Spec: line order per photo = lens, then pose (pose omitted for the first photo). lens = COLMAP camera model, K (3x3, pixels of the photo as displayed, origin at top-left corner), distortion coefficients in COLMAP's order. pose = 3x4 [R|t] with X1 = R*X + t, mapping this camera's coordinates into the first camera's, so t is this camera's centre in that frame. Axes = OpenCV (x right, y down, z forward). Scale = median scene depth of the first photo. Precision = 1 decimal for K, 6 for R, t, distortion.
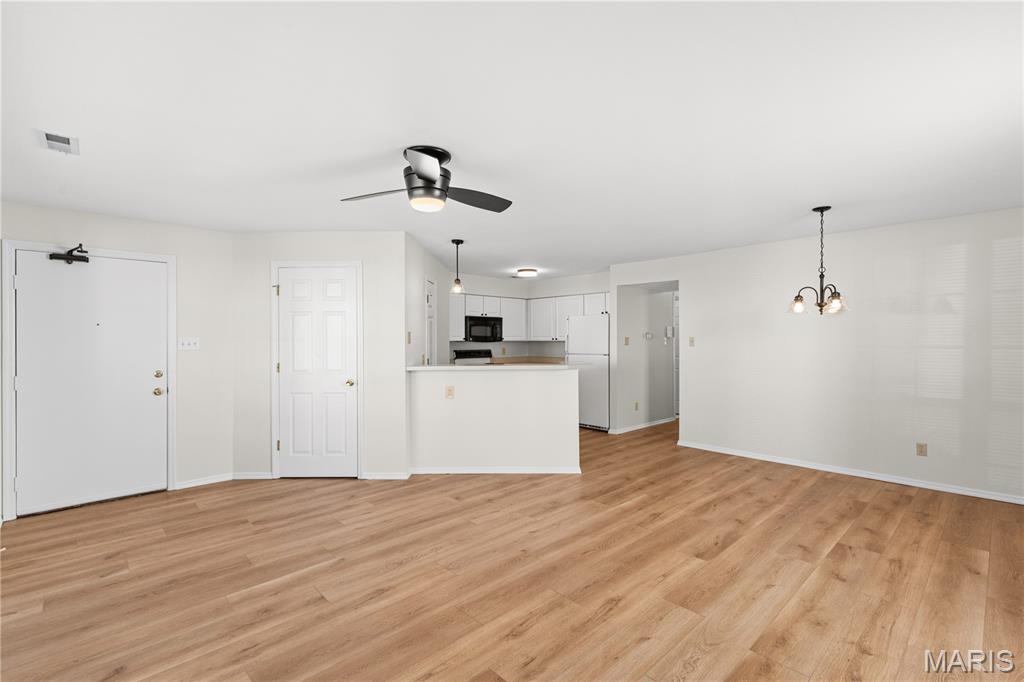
lens RADIAL K [[471.0, 0, 518.3], [0, 471.0, 343.0], [0, 0, 1]] dist [0.009917, 0.000841]
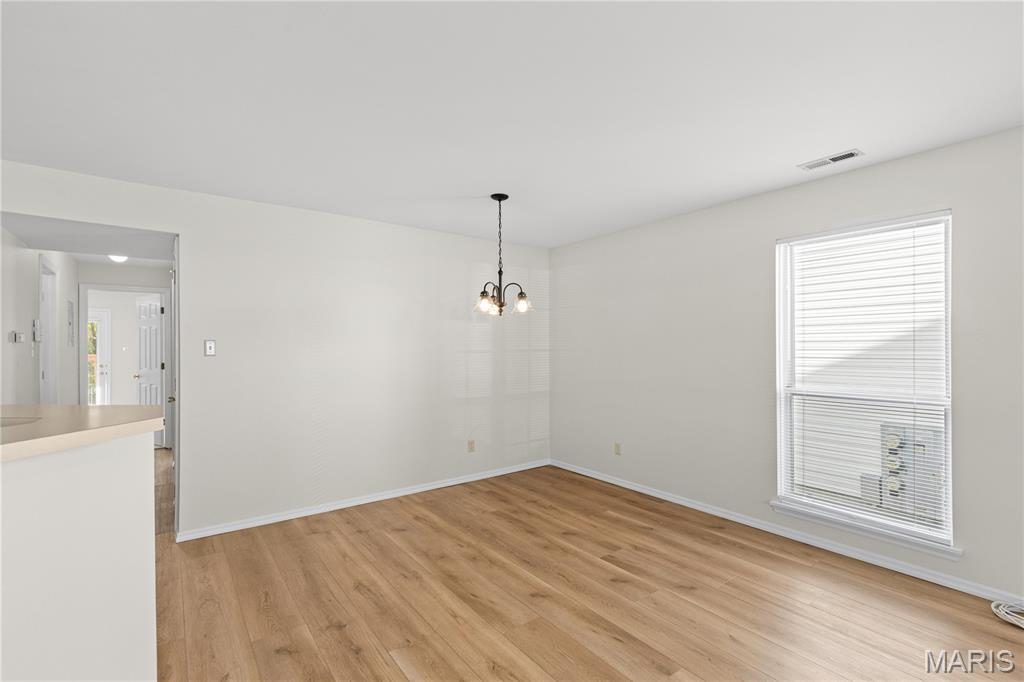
lens RADIAL K [[471.0, 0, 508.7], [0, 471.0, 337.5], [0, 0, 1]] dist [0.009917, 0.000841]
pose [[0.122850, 0.016555, 0.992287, -0.217601], [0.011203, 0.999774, -0.018067, -0.001610], [-0.992362, 0.013336, 0.122637, 0.805875]]
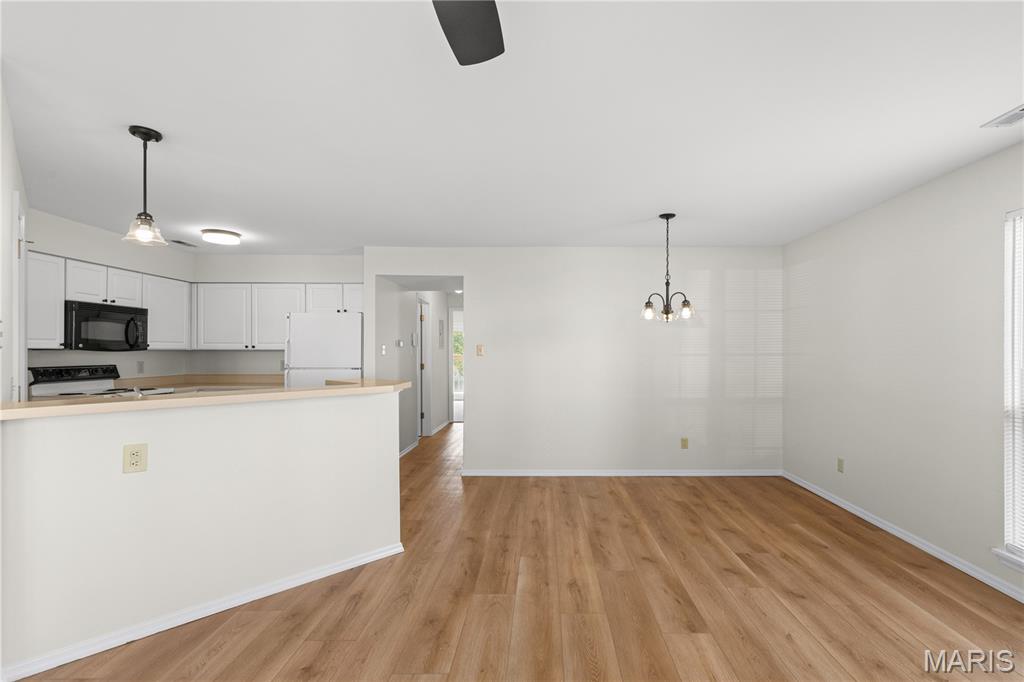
lens RADIAL K [[471.0, 0, 542.2], [0, 471.0, 352.4], [0, 0, 1]] dist [0.009917, 0.000841]
pose [[0.688252, 0.001364, 0.725470, -0.239241], [0.002083, 0.999990, -0.003857, 0.005656], [-0.725468, 0.004166, 0.688243, 0.467882]]
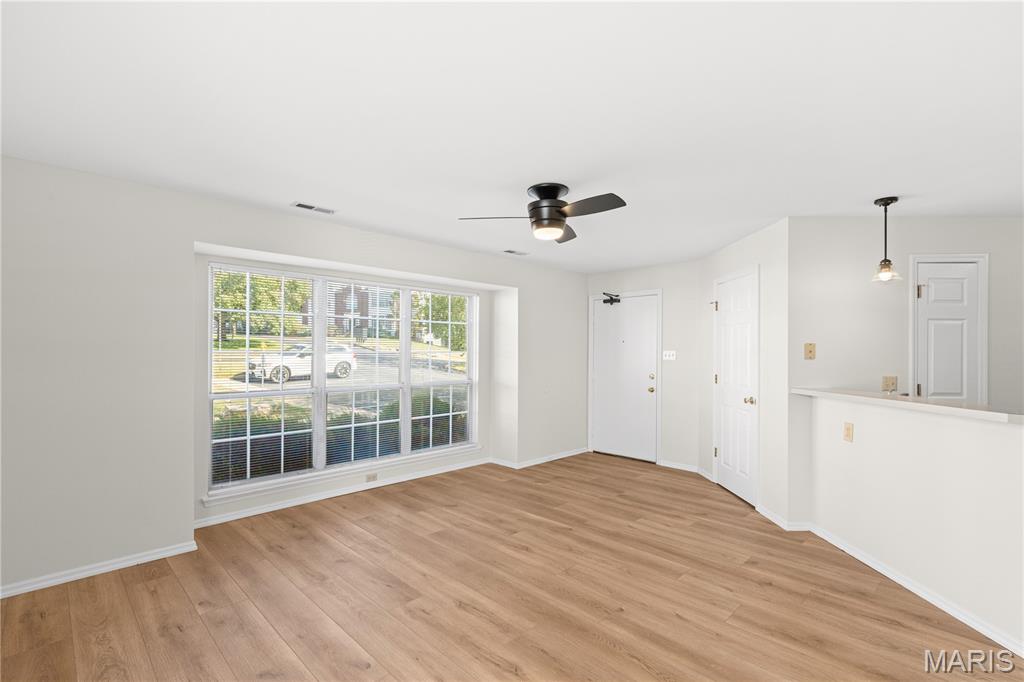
lens RADIAL K [[471.0, 0, 507.3], [0, 471.0, 353.4], [0, 0, 1]] dist [0.009917, 0.000841]
pose [[0.011563, 0.010108, -0.999882, 0.612206], [-0.013630, 0.999858, 0.009951, -0.010347], [0.999840, 0.013513, 0.011699, 0.578150]]
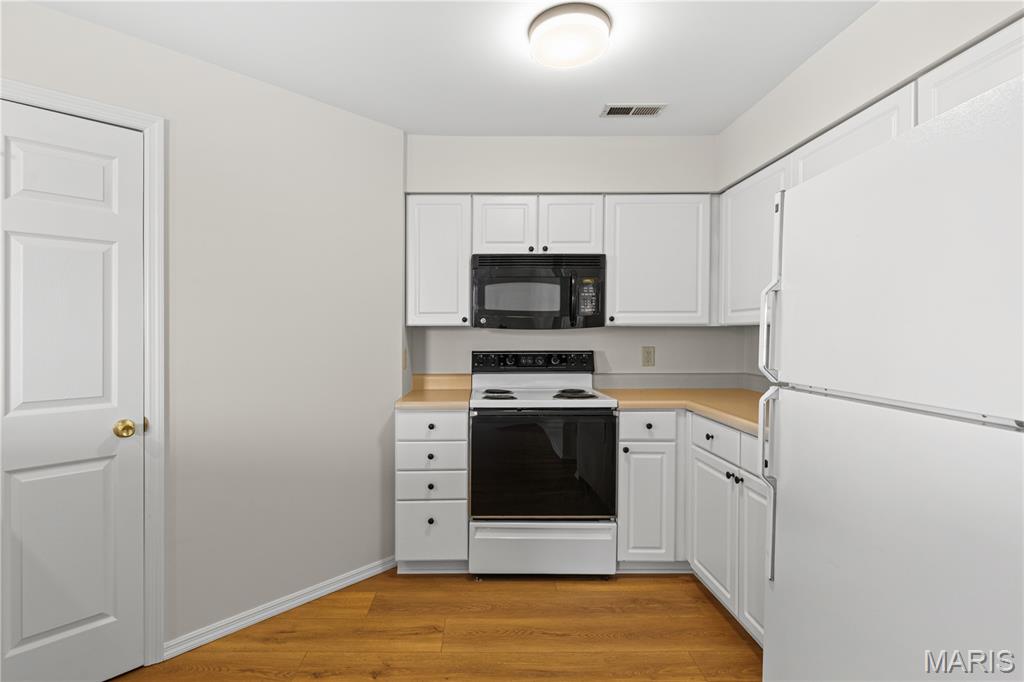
lens RADIAL K [[471.0, 0, 508.7], [0, 471.0, 336.1], [0, 0, 1]] dist [0.009917, 0.000841]
pose [[0.724875, 0.003890, -0.688870, 0.280941], [-0.004012, 0.999991, 0.001424, 0.005762], [0.688869, 0.001731, 0.724884, 1.385533]]
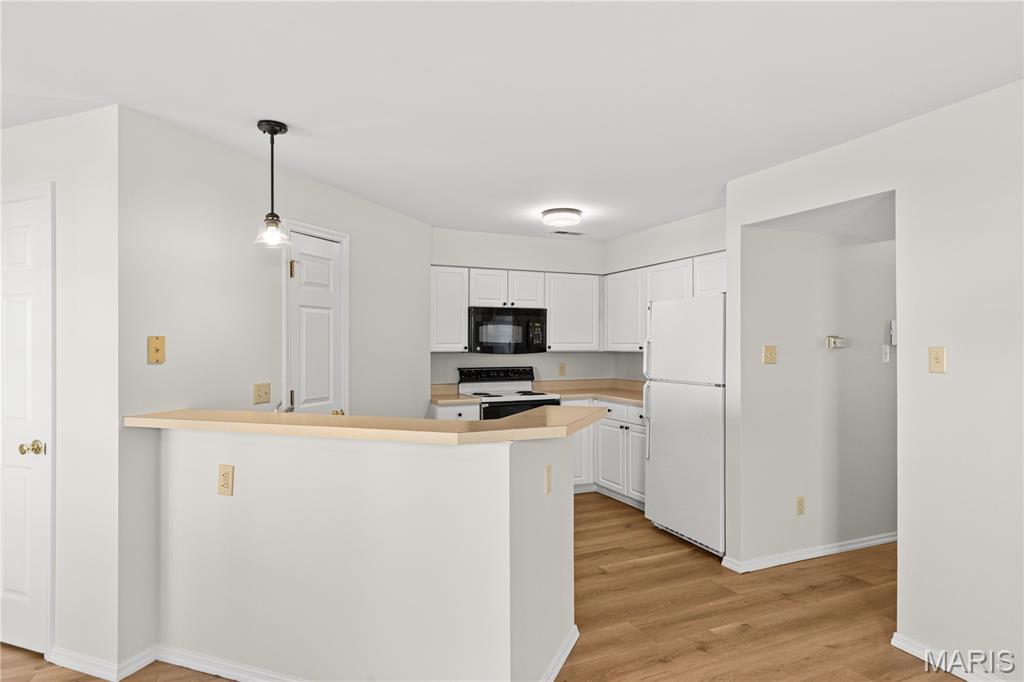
lens RADIAL K [[568.7, 0, 520.0], [0, 568.7, 338.9], [0, 0, 1]] dist [0.004761, 0.001307]
pose [[0.941345, -0.003456, -0.337429, 0.312808], [-0.002030, 0.999871, -0.015904, -0.016020], [0.337440, 0.015656, 0.941217, 0.704792]]
